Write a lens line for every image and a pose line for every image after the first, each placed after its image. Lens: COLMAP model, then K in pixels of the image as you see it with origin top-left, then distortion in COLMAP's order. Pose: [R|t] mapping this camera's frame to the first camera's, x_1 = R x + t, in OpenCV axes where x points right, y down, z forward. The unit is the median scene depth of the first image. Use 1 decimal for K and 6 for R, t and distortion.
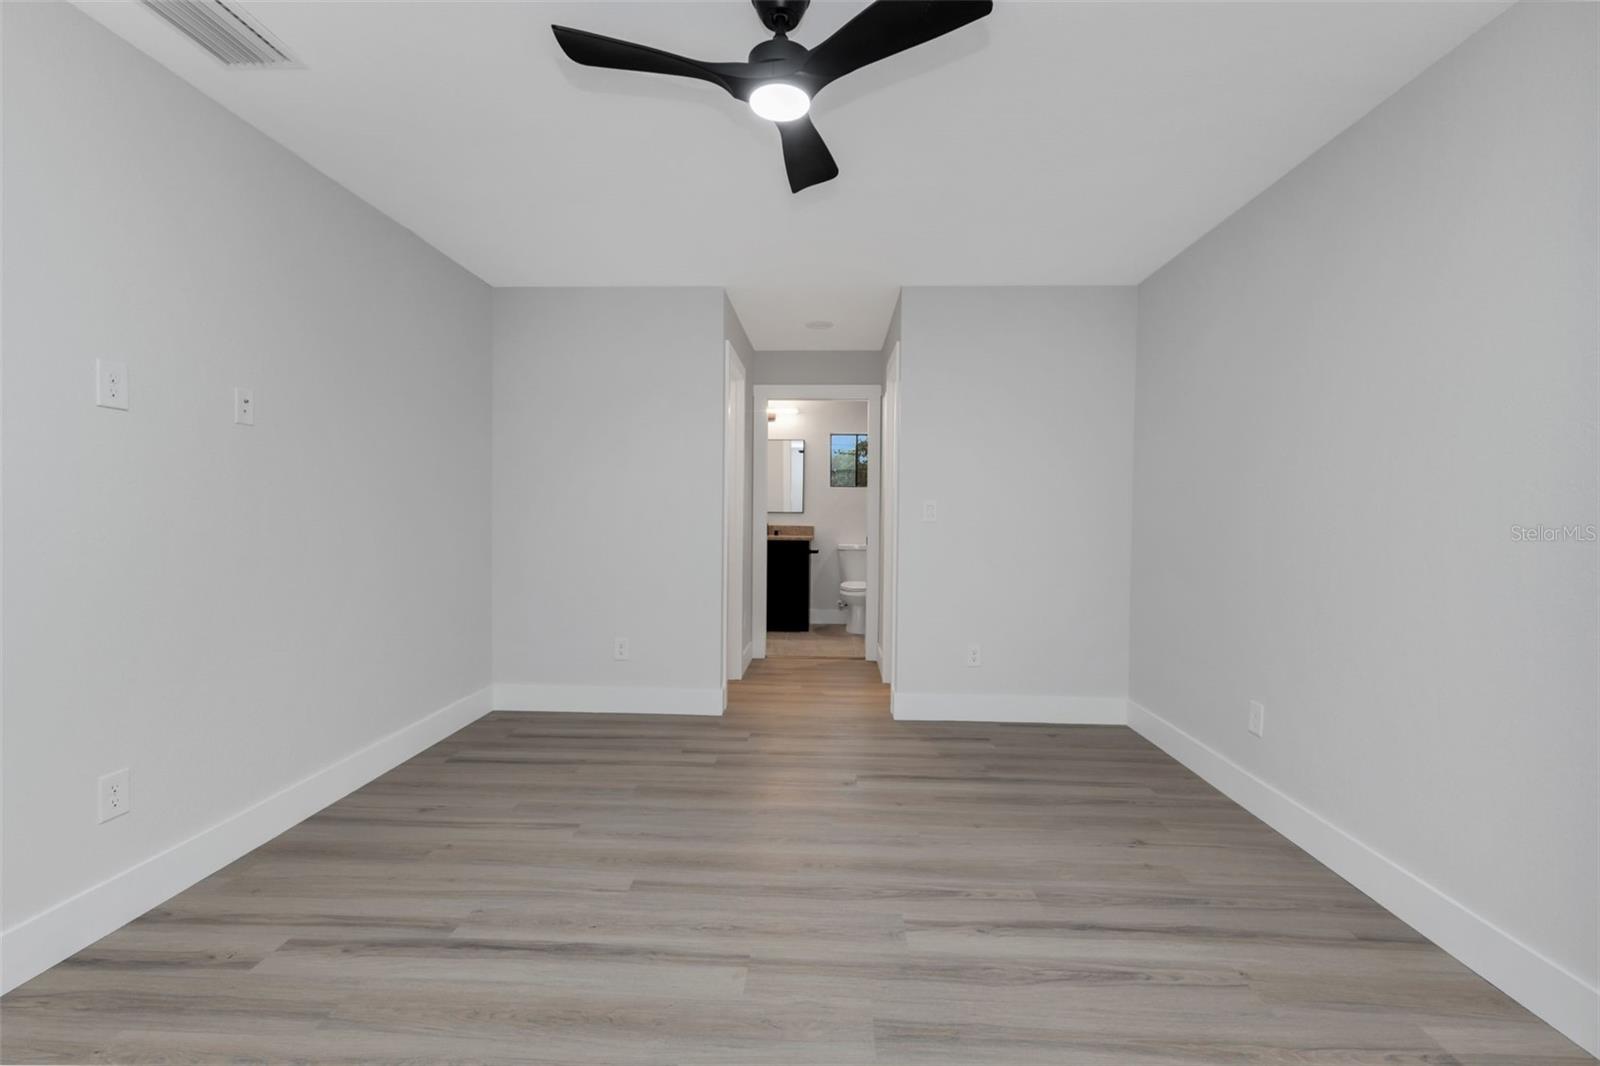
lens RADIAL K [[682.4, 0, 800.0], [0, 682.4, 533.0], [0, 0, 1]] dist [0.009273, -0.000143]
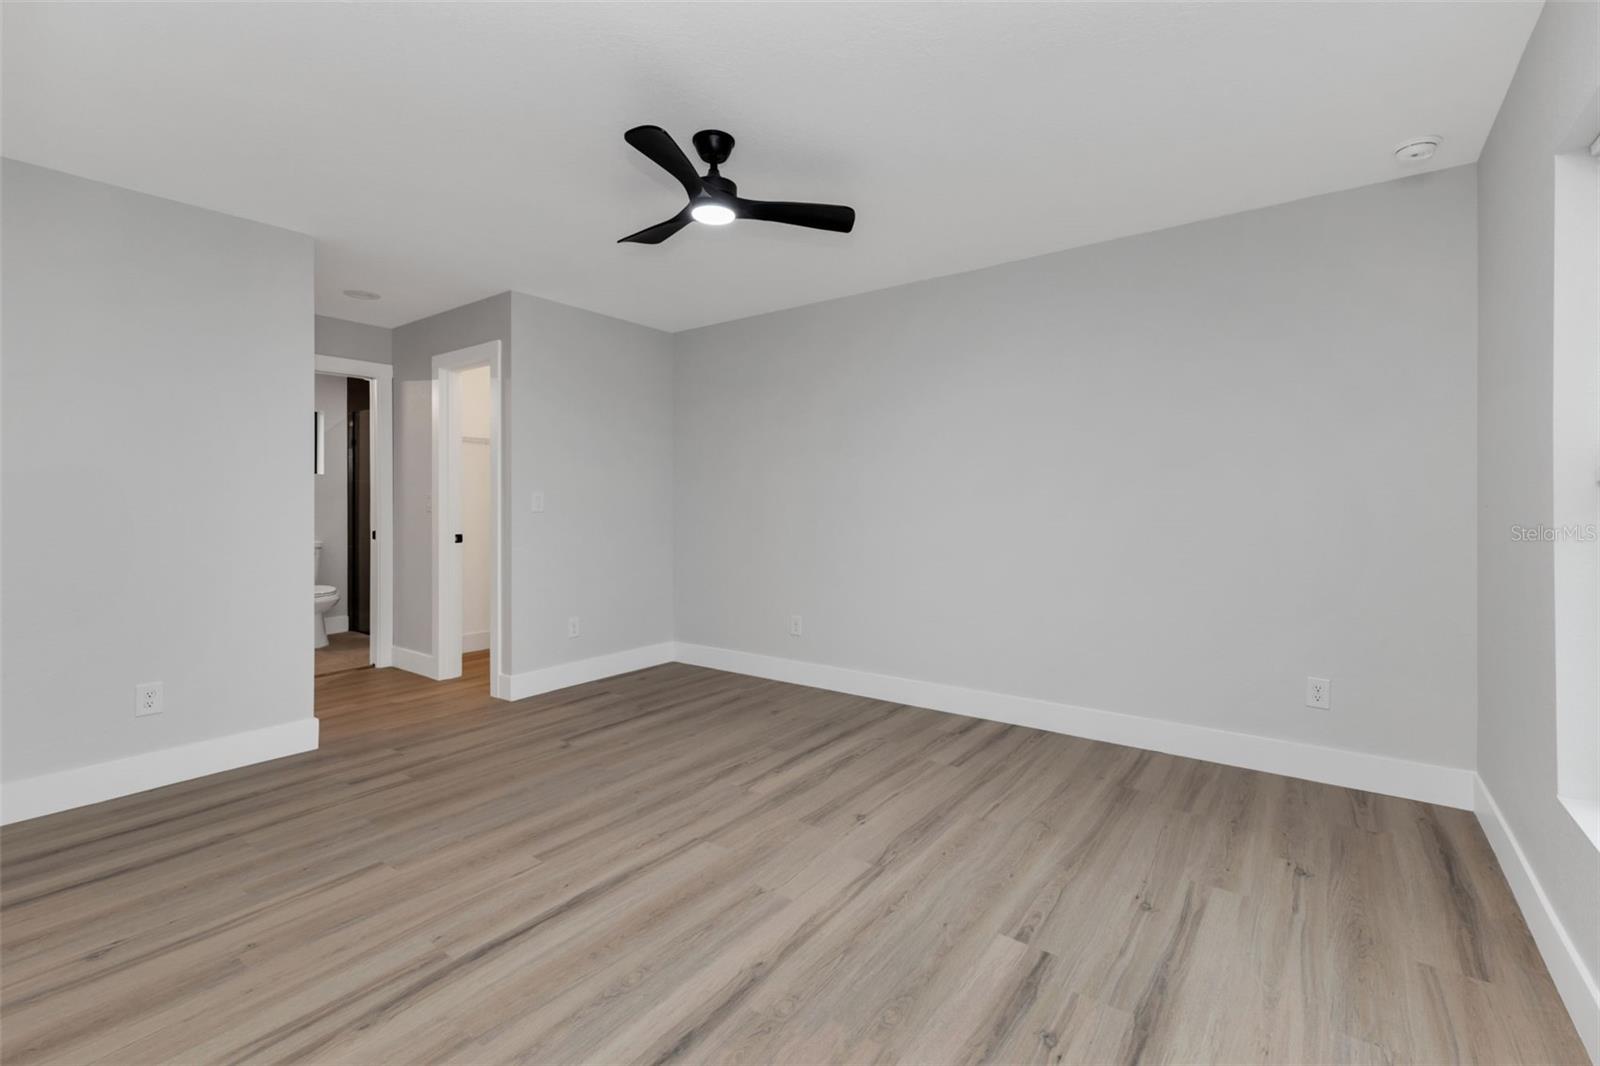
lens RADIAL K [[701.7, 0, 799.8], [0, 701.7, 499.8], [0, 0, 1]] dist [0.010806, -0.000158]
pose [[0.563892, -0.006853, 0.825820, -0.936340], [0.031360, 0.999422, -0.013119, -0.011592], [-0.825253, 0.033295, 0.563781, 0.037558]]
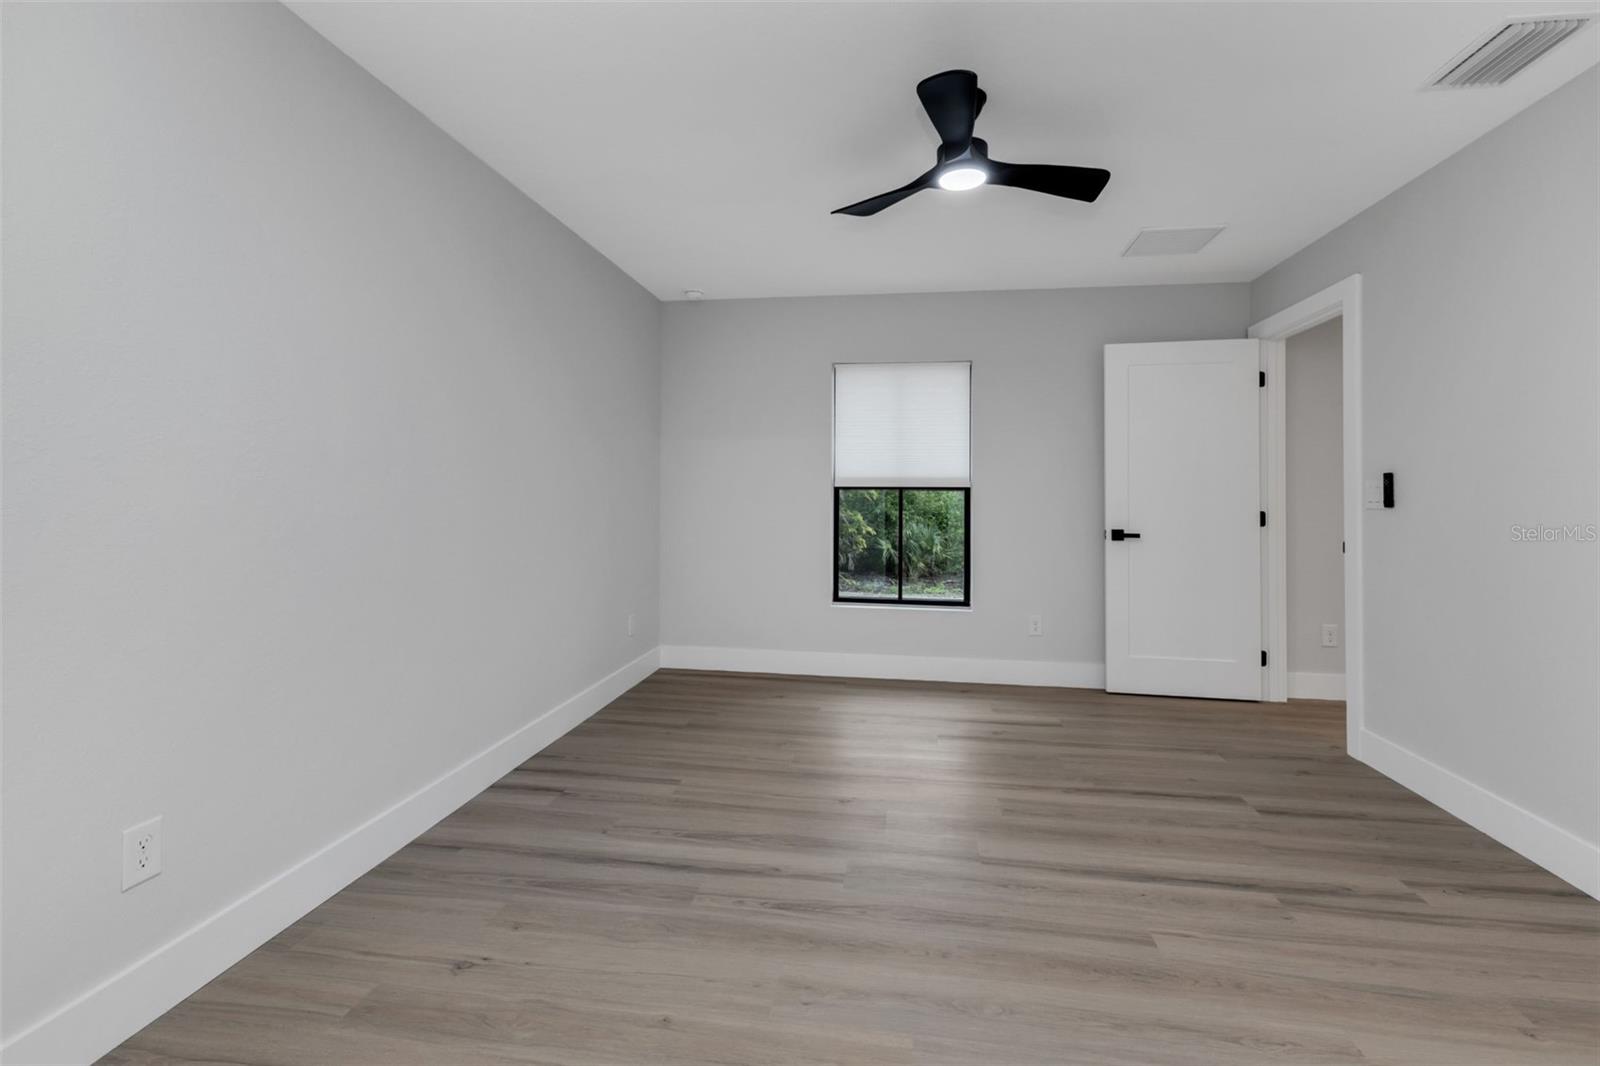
lens RADIAL K [[711.9, 0, 796.2], [0, 711.9, 494.1], [0, 0, 1]] dist [0.000137, -0.000206]
pose [[-0.993856, -0.015399, 0.109602, 0.106570], [-0.012404, 0.999532, 0.027957, -0.054879], [-0.109981, 0.026426, -0.993582, 1.958807]]
